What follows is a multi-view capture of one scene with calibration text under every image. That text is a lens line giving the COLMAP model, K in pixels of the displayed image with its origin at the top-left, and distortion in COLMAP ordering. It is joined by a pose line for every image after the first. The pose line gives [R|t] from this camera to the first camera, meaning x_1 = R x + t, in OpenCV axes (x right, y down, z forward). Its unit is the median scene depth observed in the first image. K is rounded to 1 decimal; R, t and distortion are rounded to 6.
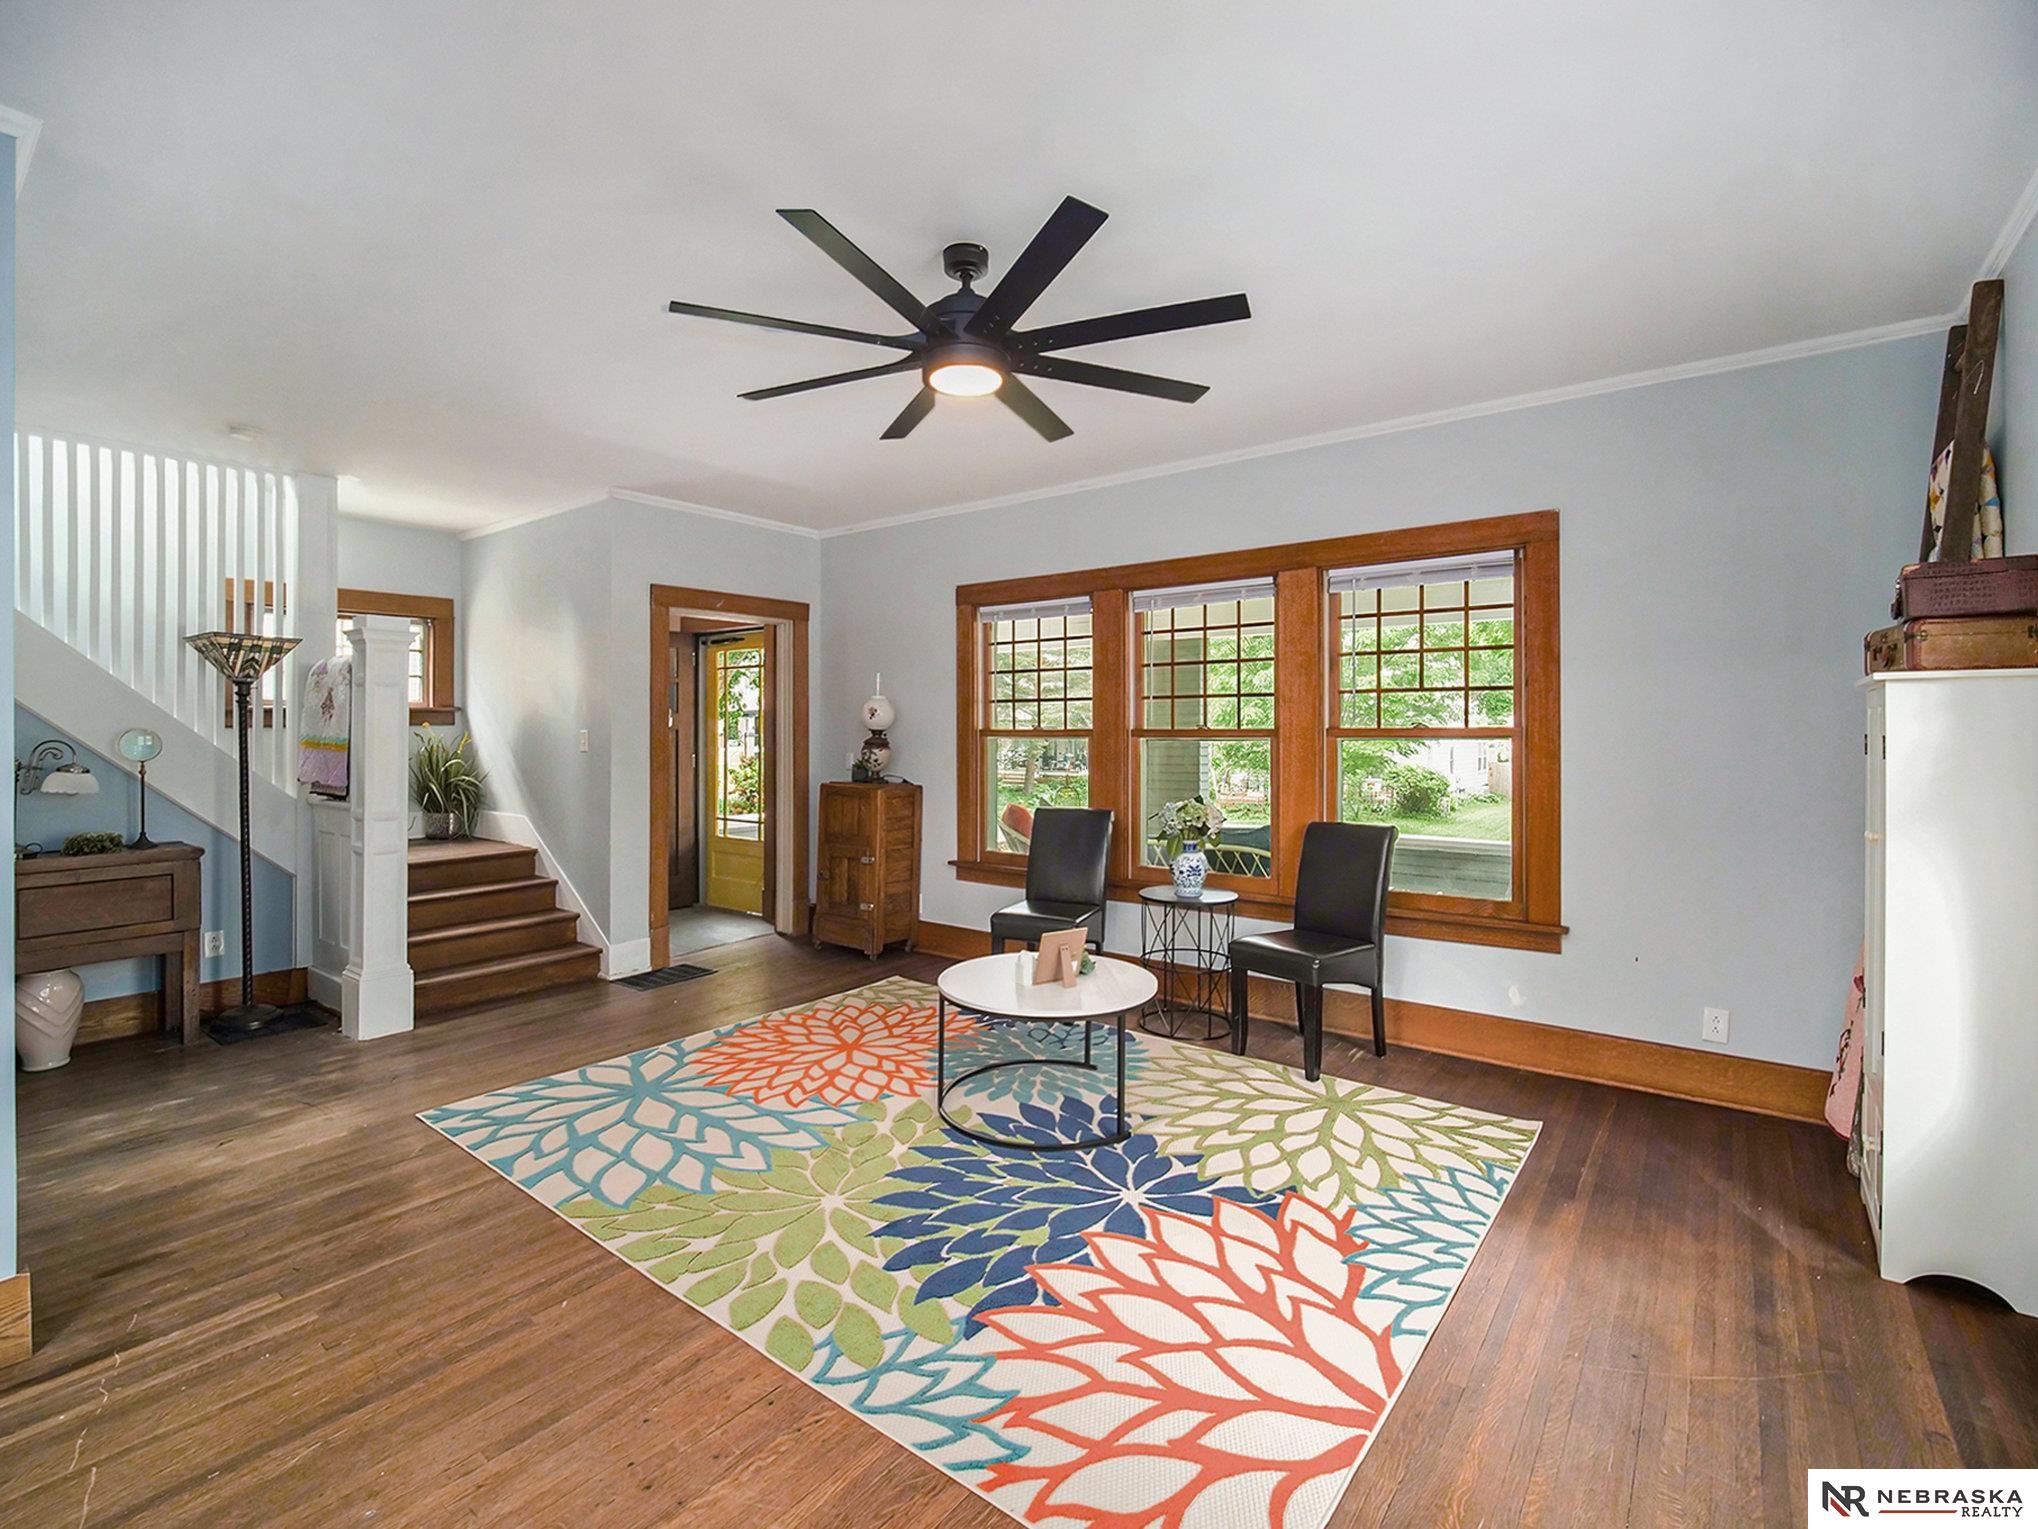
lens RADIAL K [[922.3, 0, 1006.3], [0, 922.3, 715.1], [0, 0, 1]] dist [-0.013937, -0.000001]
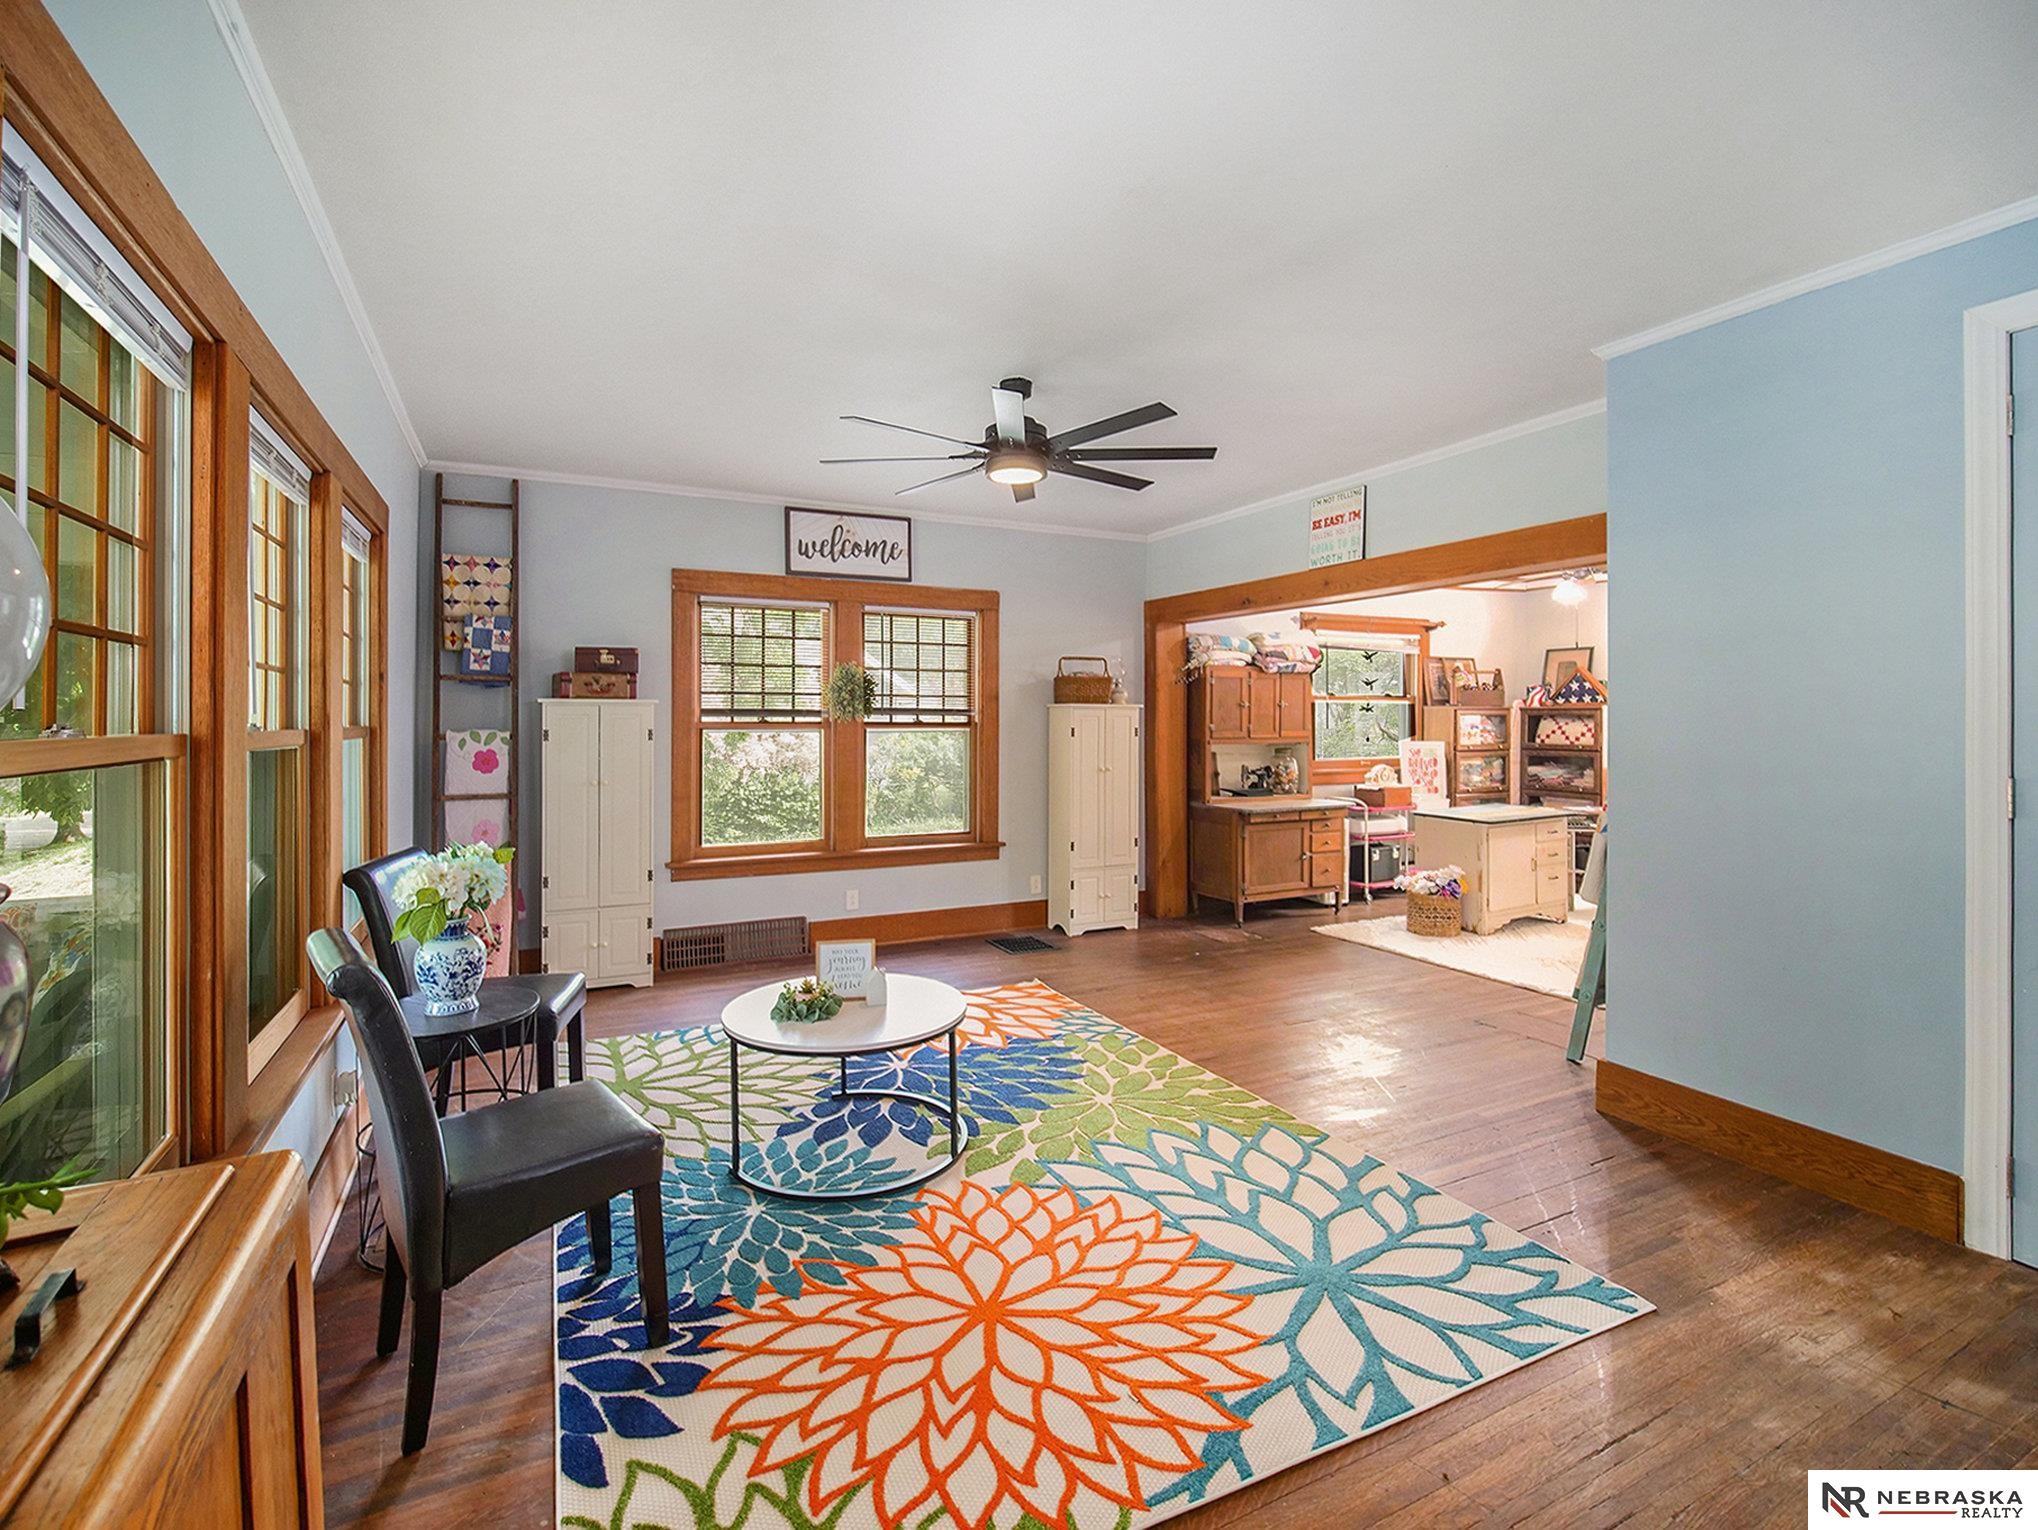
lens RADIAL K [[992.2, 0, 1010.1], [0, 992.2, 717.6], [0, 0, 1]] dist [-0.029920, 0.000138]
pose [[-0.908884, 0.003363, 0.417036, -0.695763], [-0.000883, 0.999950, -0.009986, 0.015885], [-0.417049, -0.009444, -0.908835, 2.490029]]
